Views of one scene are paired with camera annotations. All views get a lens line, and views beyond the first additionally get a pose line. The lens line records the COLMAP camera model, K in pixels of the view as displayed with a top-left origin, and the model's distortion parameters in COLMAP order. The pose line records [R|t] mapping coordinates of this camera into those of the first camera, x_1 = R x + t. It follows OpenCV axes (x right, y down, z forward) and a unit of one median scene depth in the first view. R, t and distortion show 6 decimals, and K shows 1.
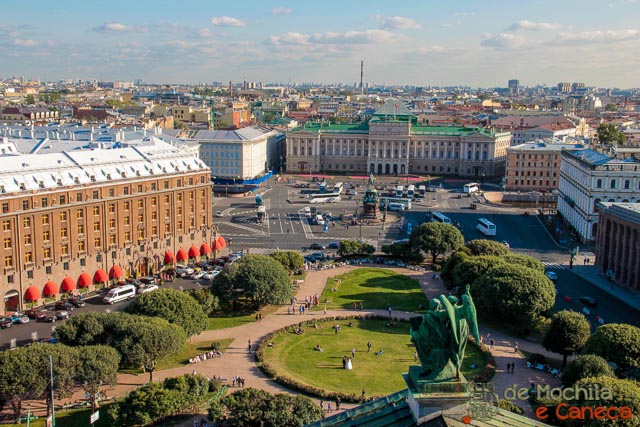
lens RADIAL K [[650.0, 0, 320.0], [0, 650.0, 213.5], [0, 0, 1]] dist [-0.013210, -0.005398]
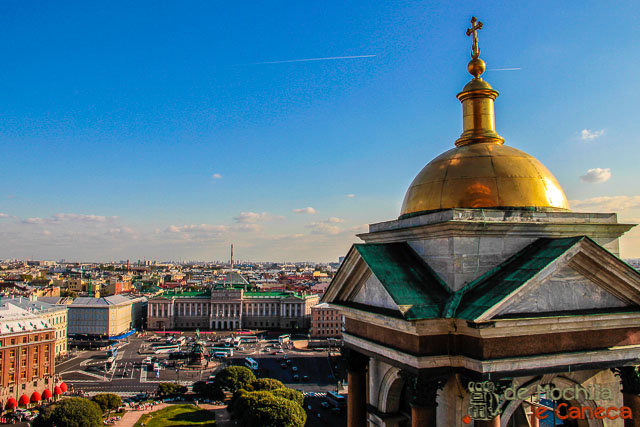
lens RADIAL K [[492.9, 0, 320.0], [0, 492.9, 213.5], [0, 0, 1]] dist [-0.173198, 0.125791]
pose [[0.983936, -0.000001, 0.178523, 0.126100], [0.051534, 0.957432, -0.284022, 0.003241], [-0.170923, 0.288659, 0.942052, -0.013782]]
